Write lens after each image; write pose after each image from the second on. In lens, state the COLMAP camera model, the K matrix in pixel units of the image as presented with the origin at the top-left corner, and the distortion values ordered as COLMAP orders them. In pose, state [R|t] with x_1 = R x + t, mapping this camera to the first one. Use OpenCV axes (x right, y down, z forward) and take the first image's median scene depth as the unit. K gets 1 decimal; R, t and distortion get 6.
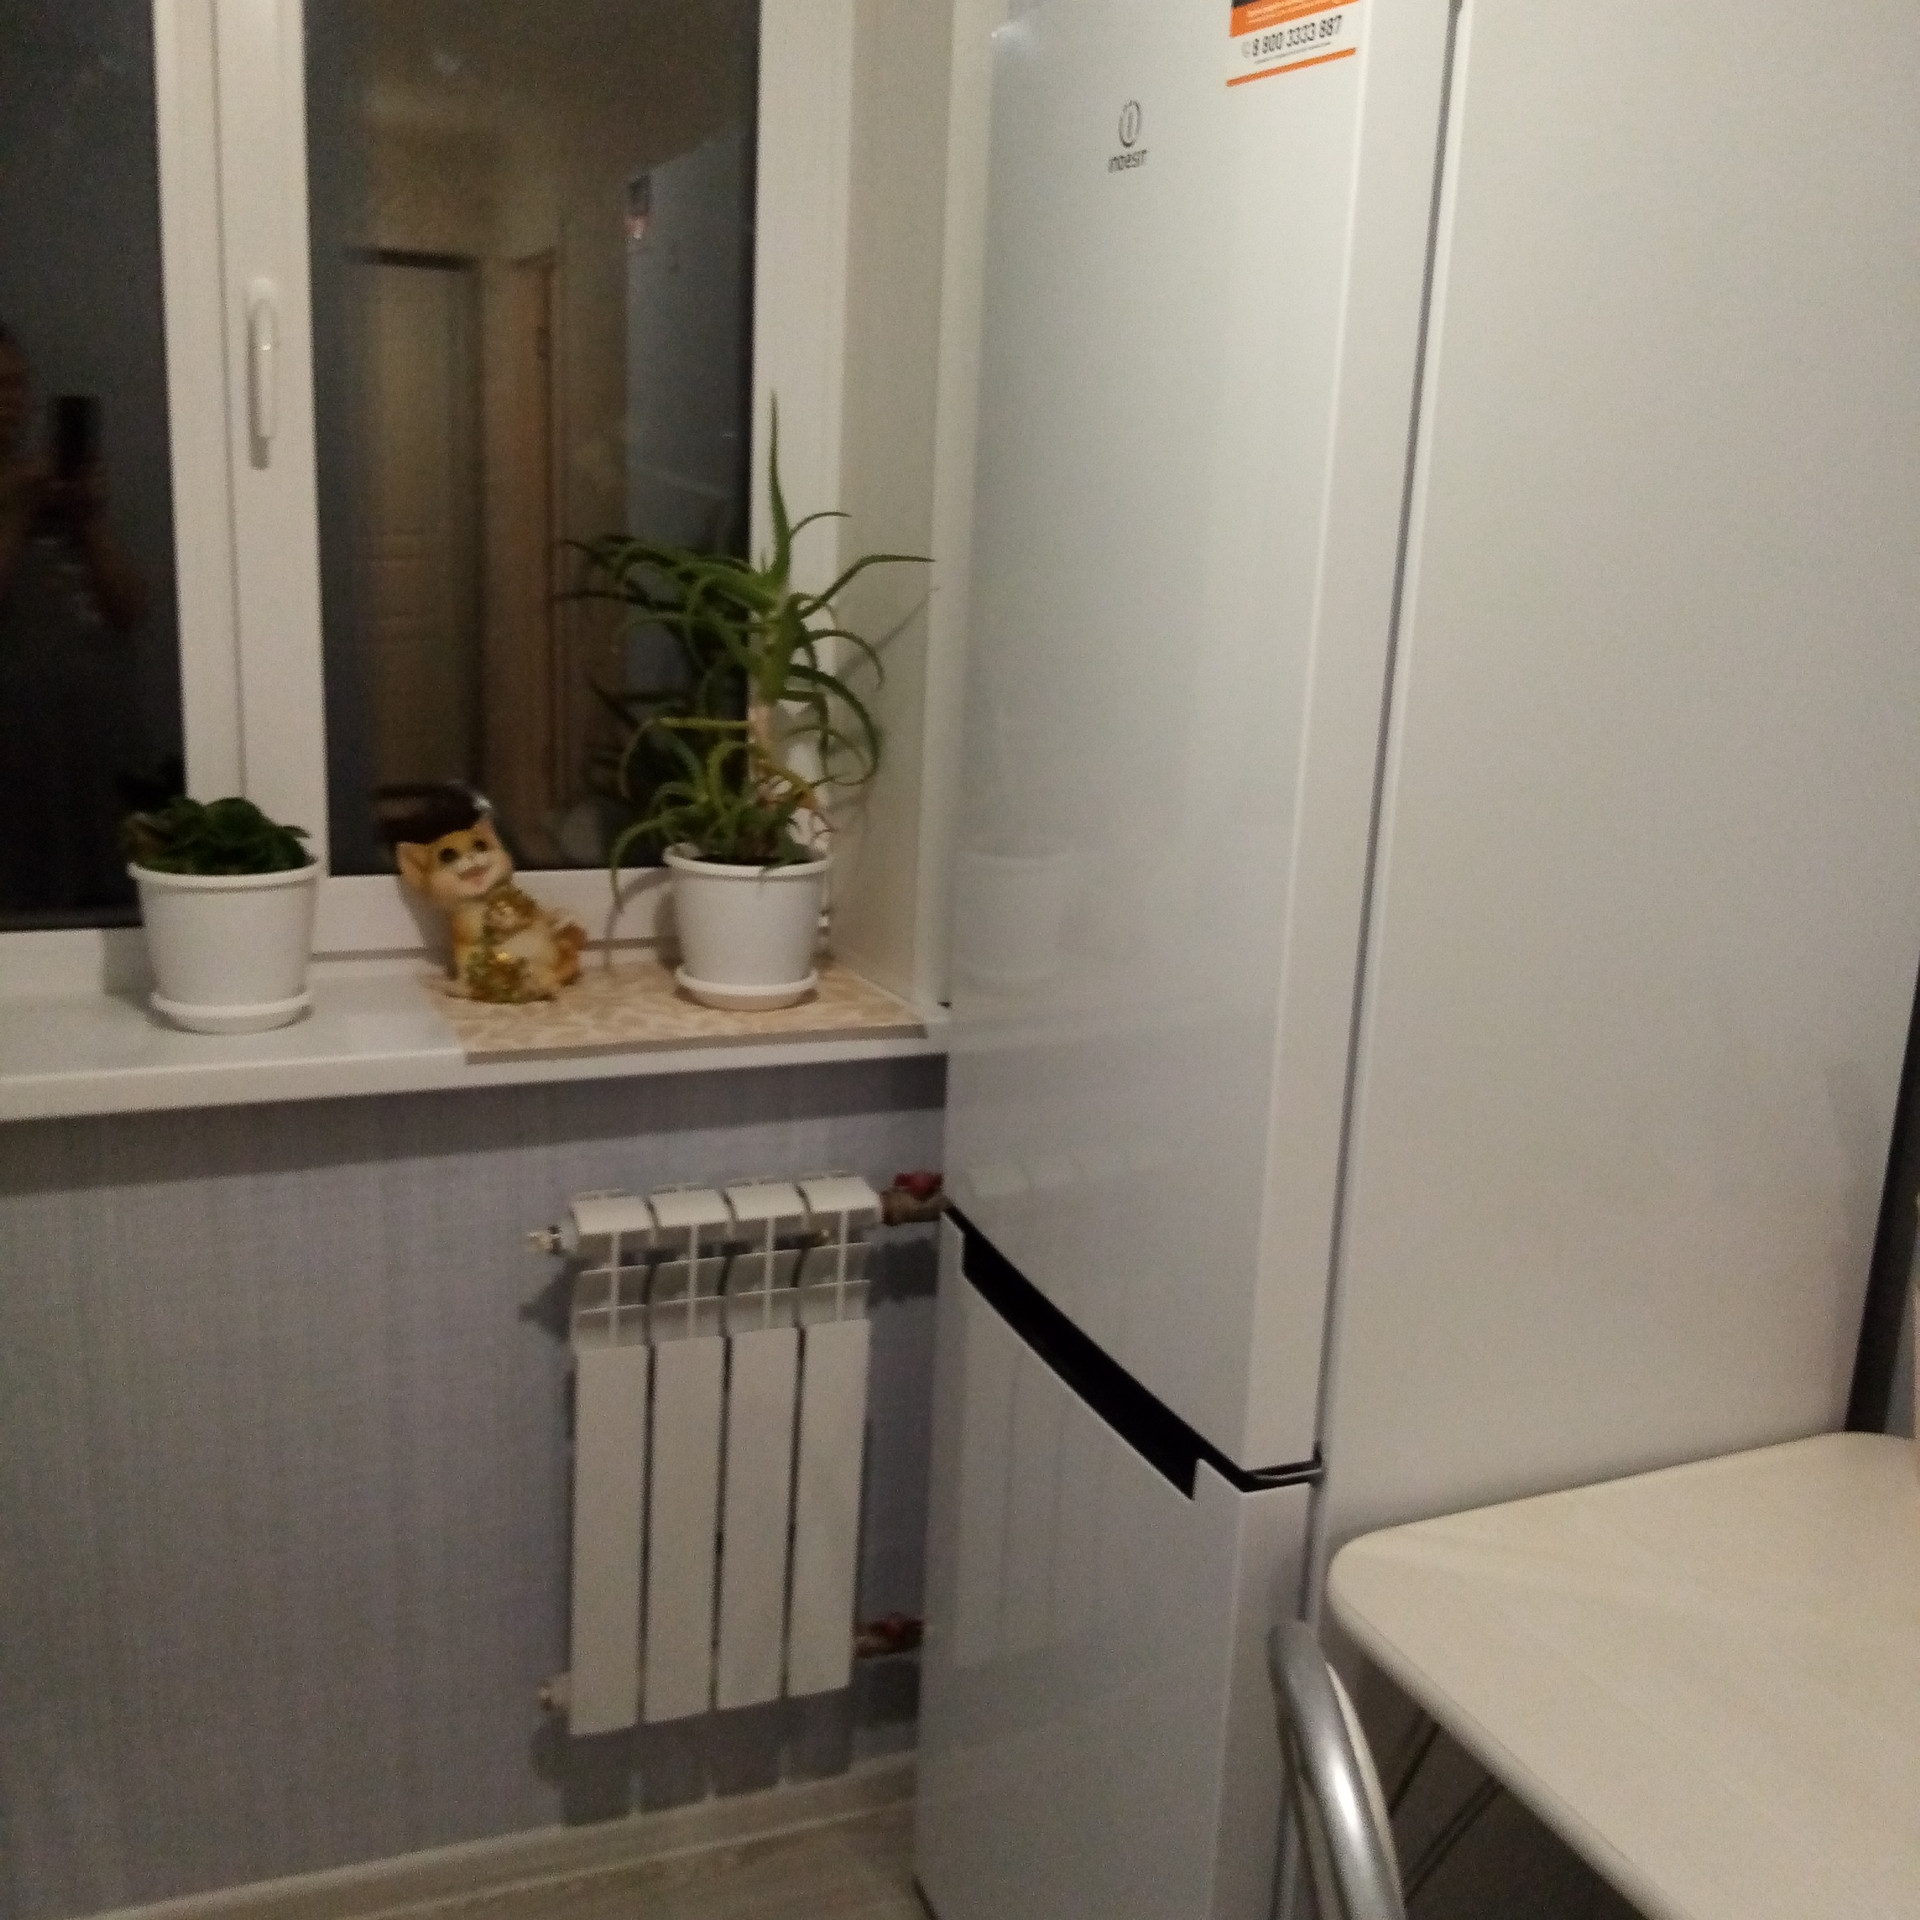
lens RADIAL K [[2059.3, 0, 960.0], [0, 2059.3, 960.0], [0, 0, 1]] dist [0.123744, -0.314093]
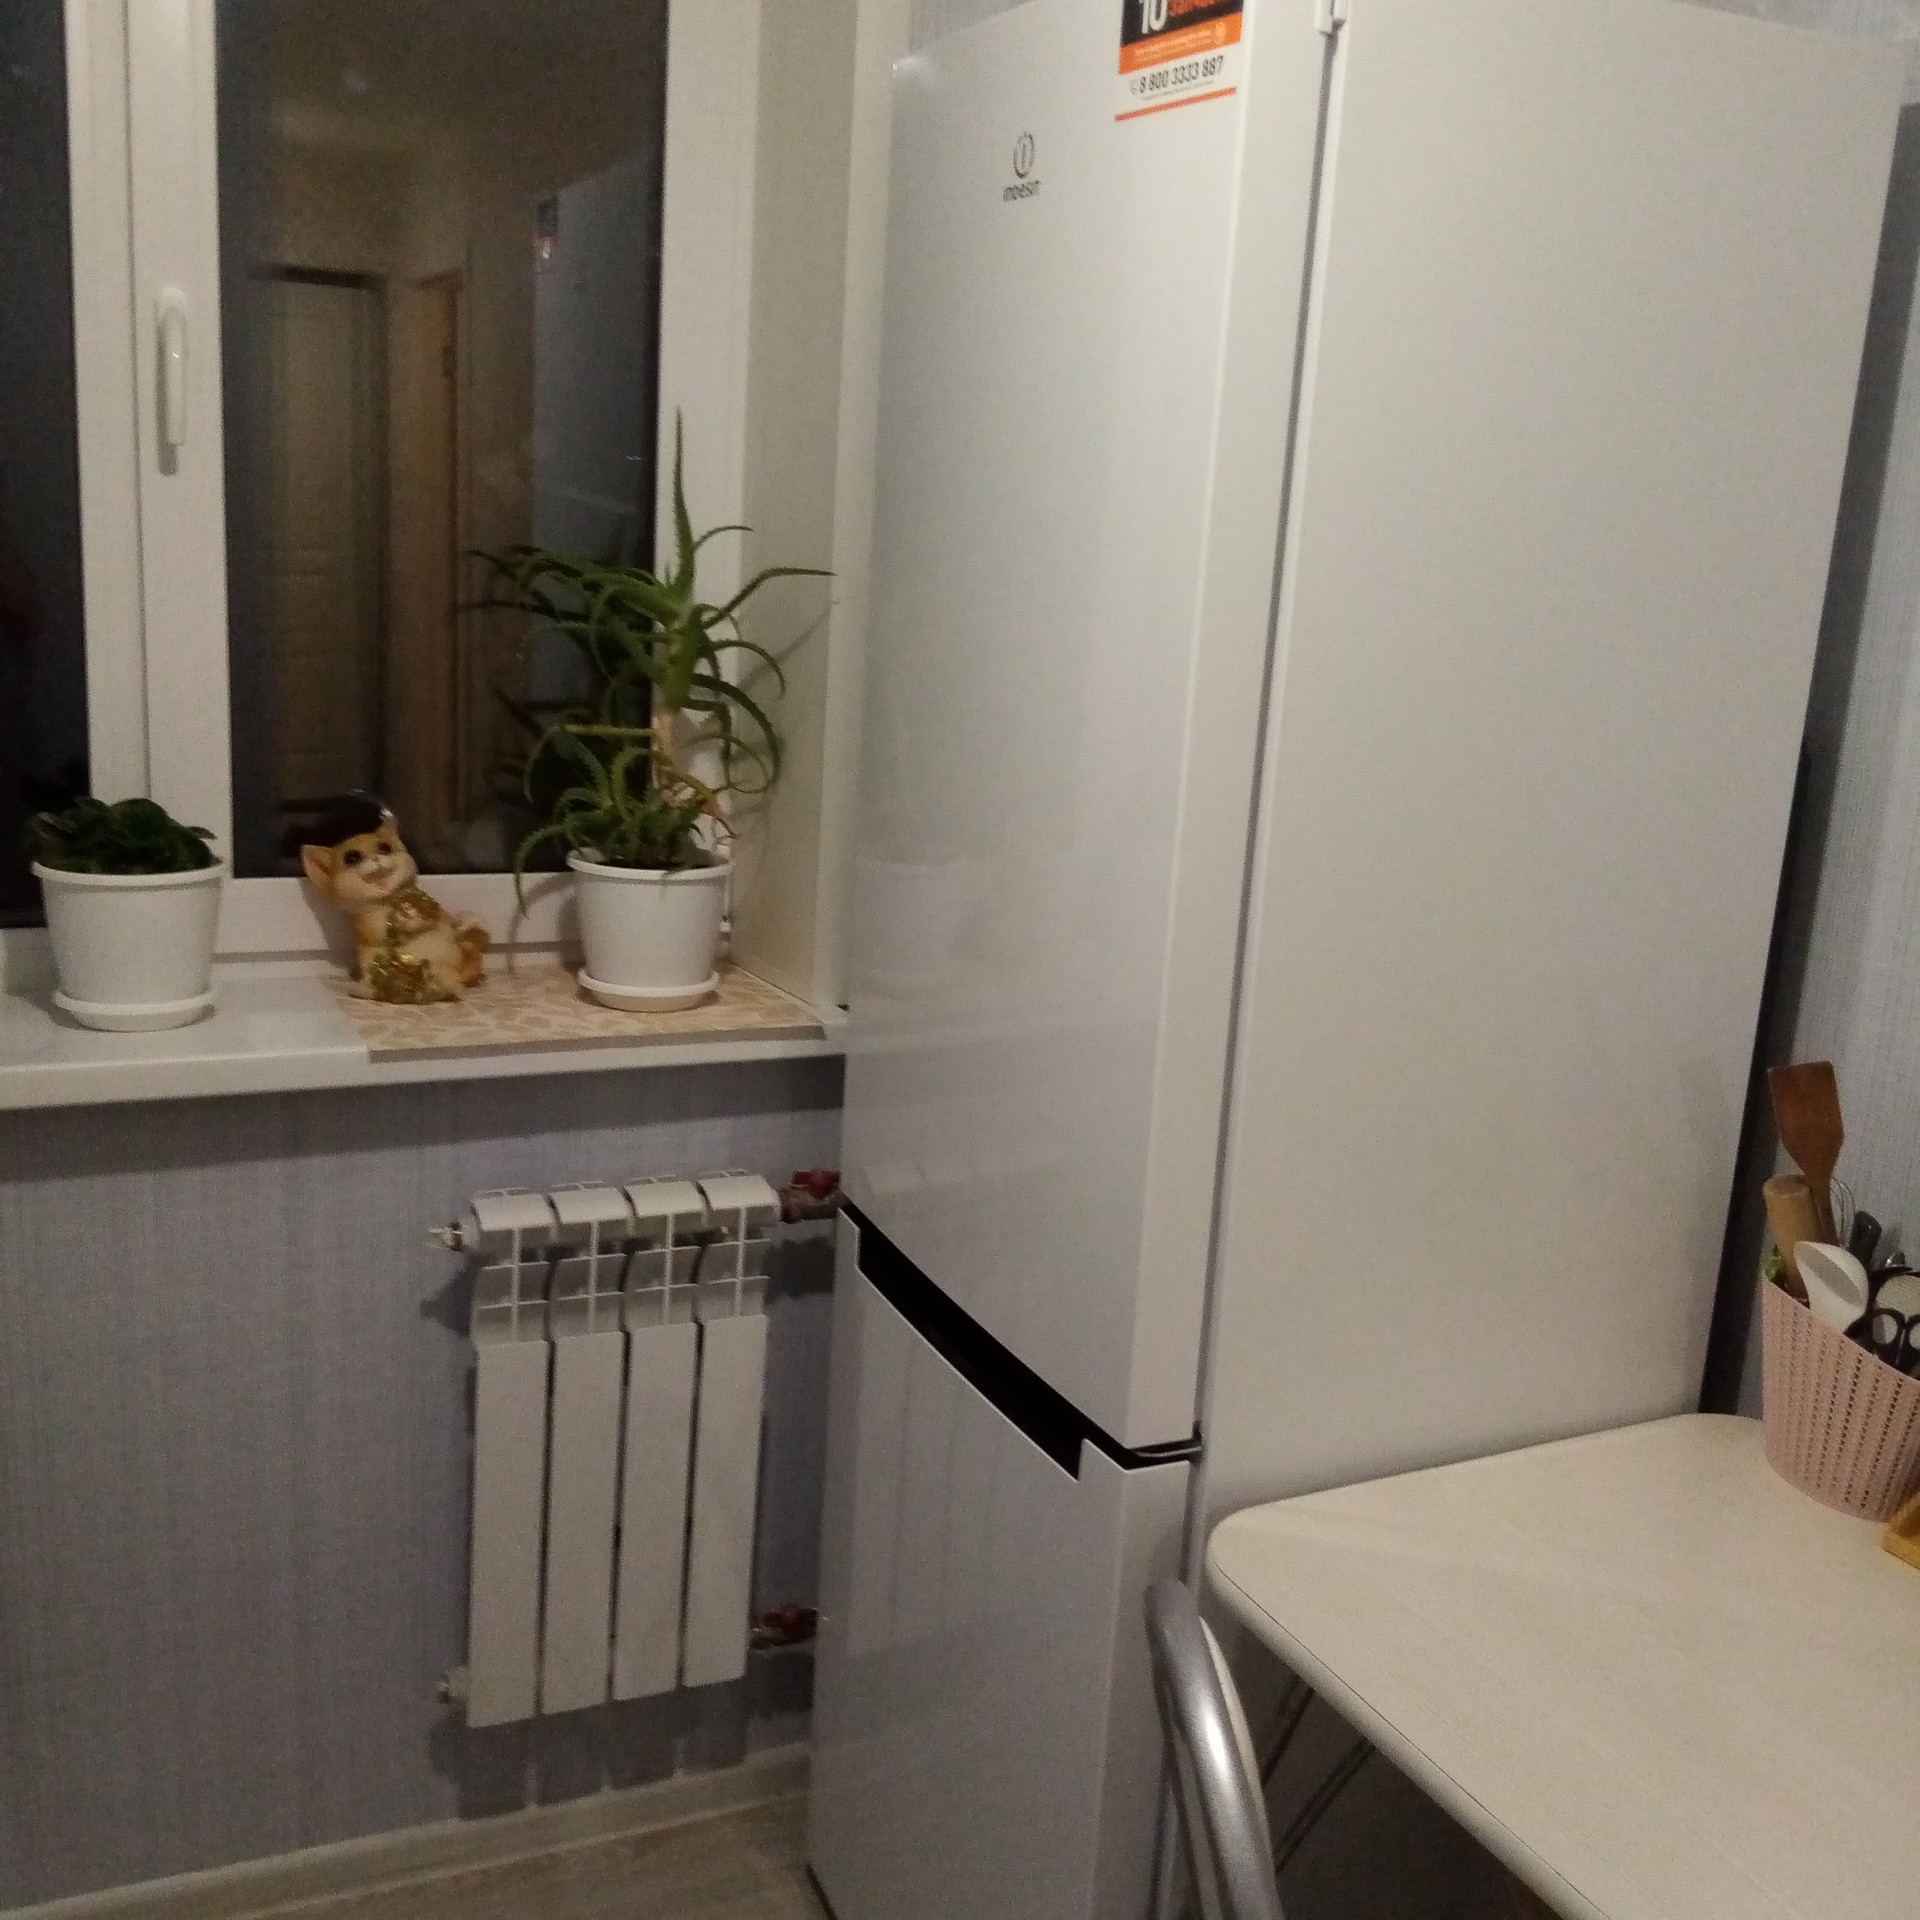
lens RADIAL K [[2031.2, 0, 960.0], [0, 2031.2, 960.0], [0, 0, 1]] dist [0.103389, -0.227894]
pose [[0.998783, 0.005931, 0.048973, 0.001060], [-0.005479, 0.999941, -0.009360, 0.007426], [-0.049025, 0.009080, 0.998756, -0.014150]]
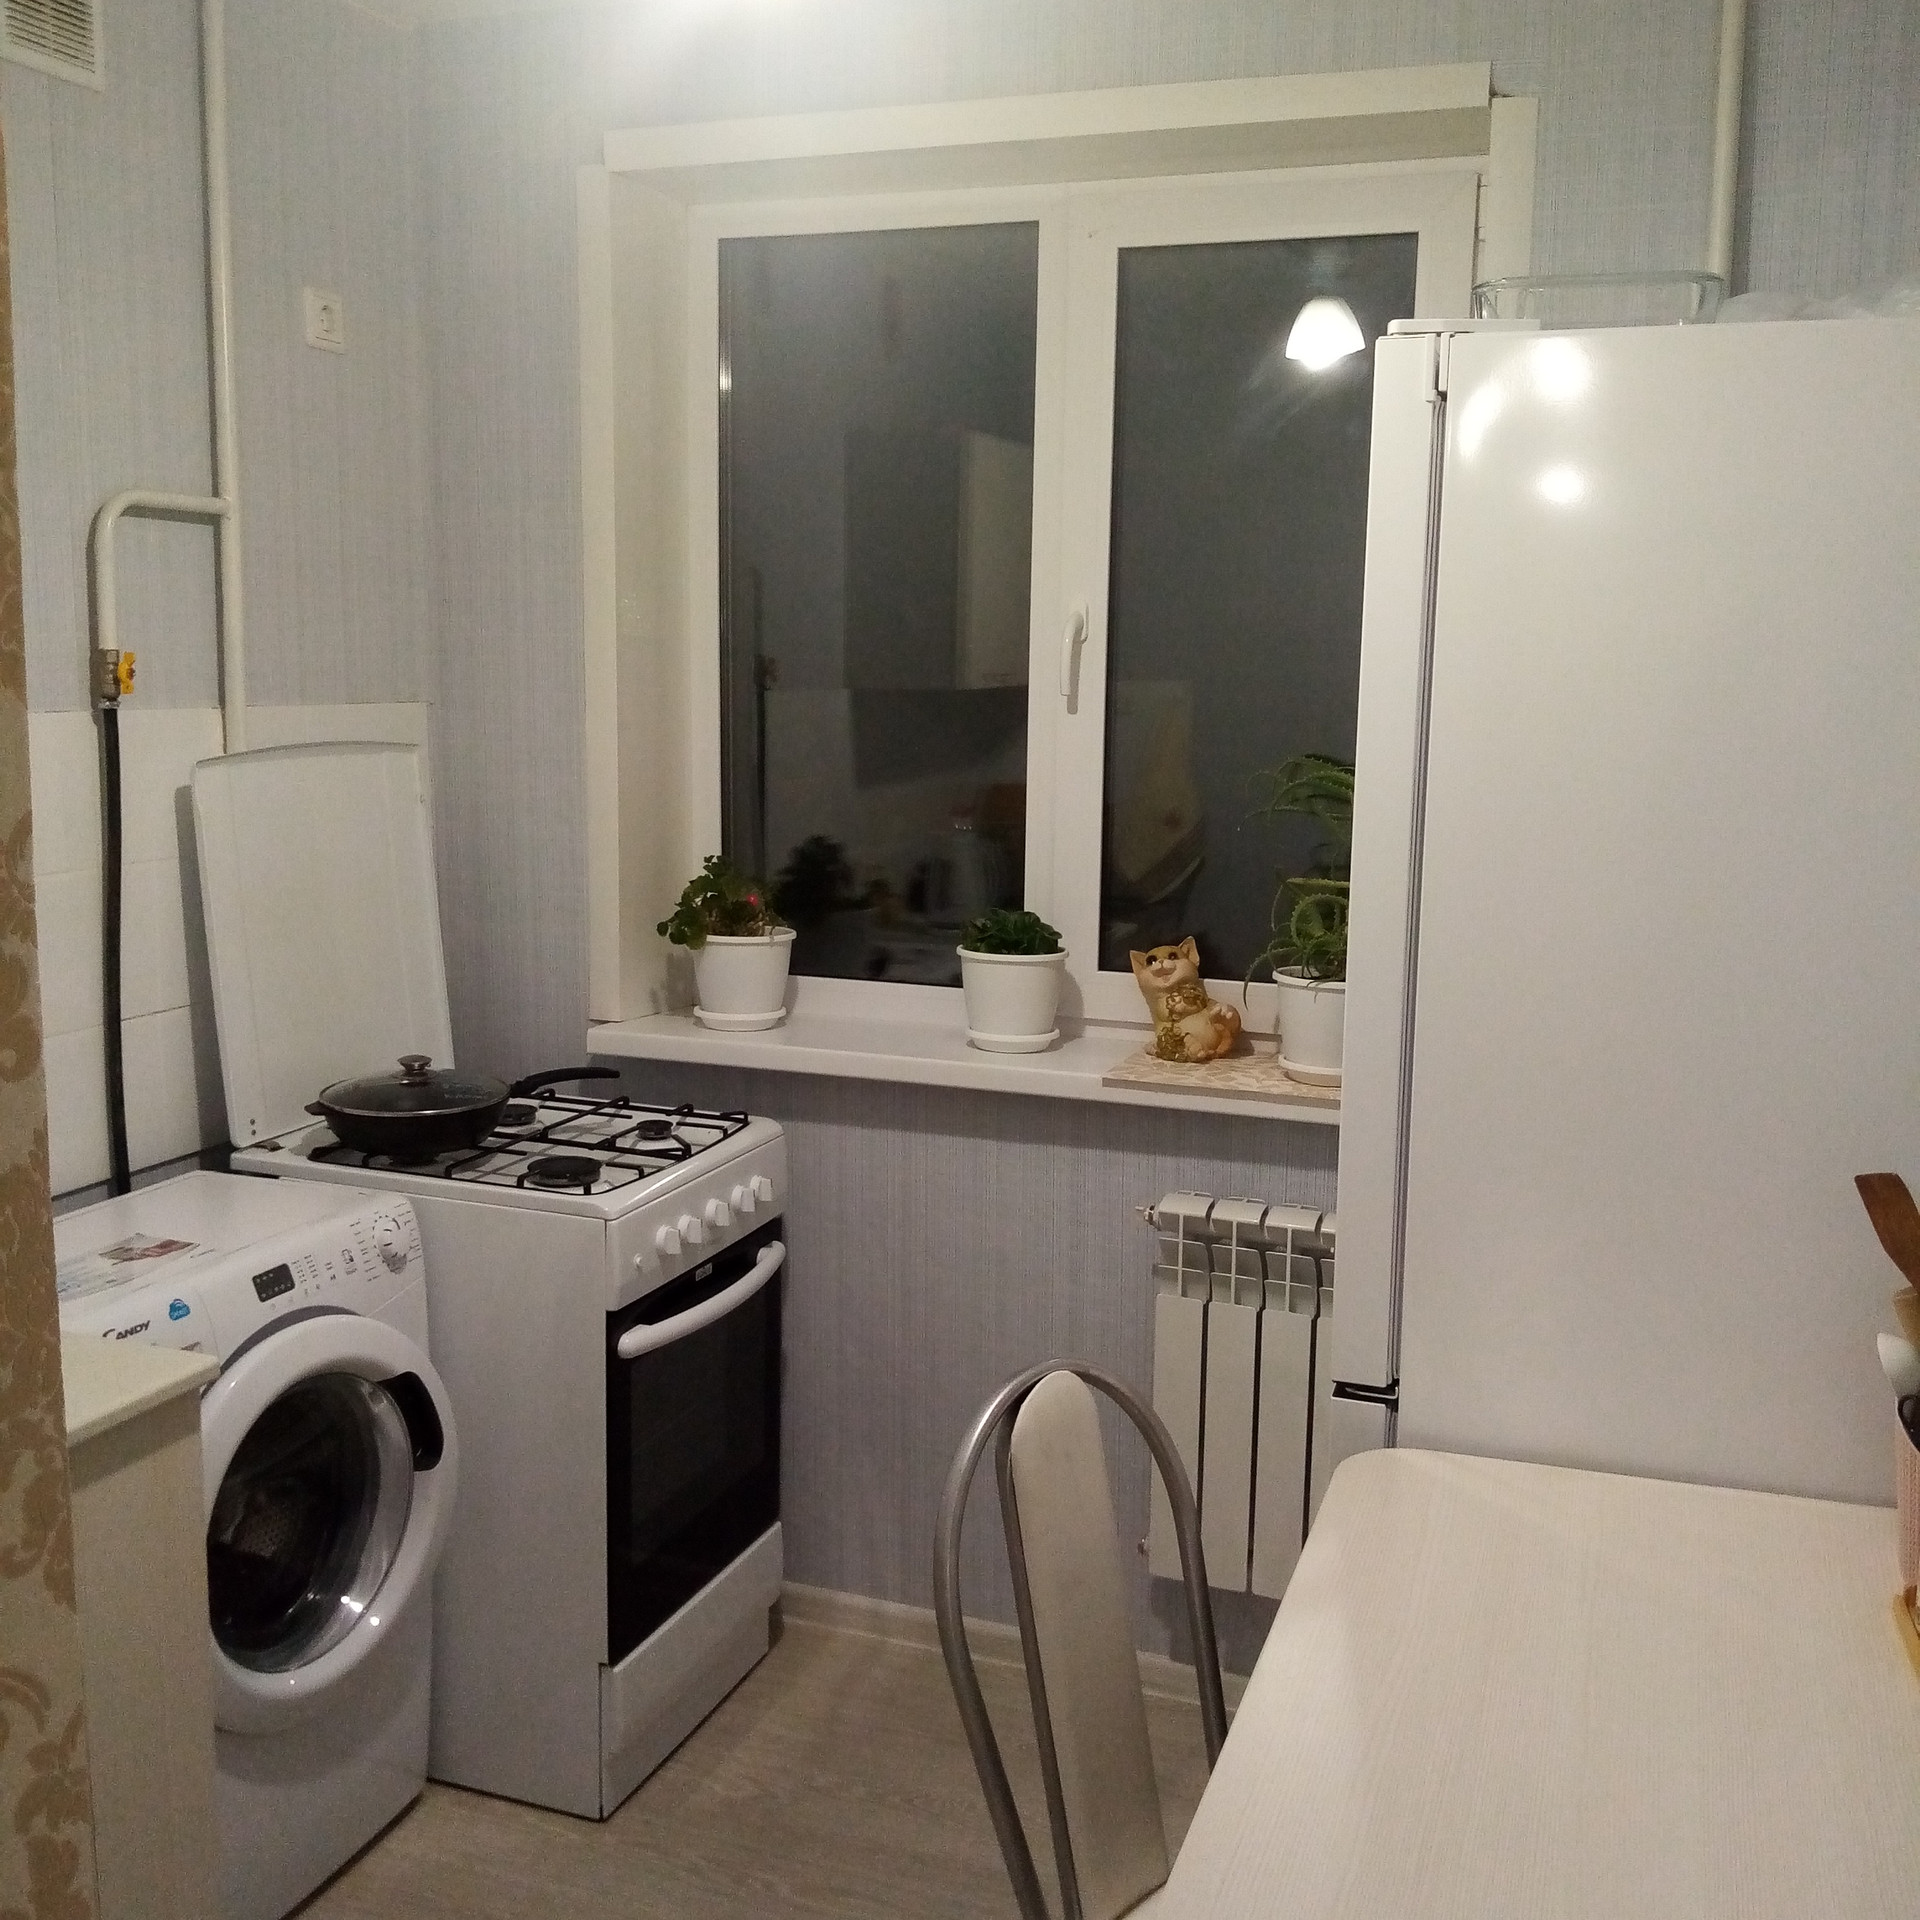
lens RADIAL K [[2031.2, 0, 960.0], [0, 2031.2, 960.0], [0, 0, 1]] dist [0.103389, -0.227894]
pose [[0.741117, 0.072223, -0.667479, 0.645146], [-0.148806, 0.987140, -0.058412, 0.057784], [0.654677, 0.142615, 0.742334, -0.200526]]
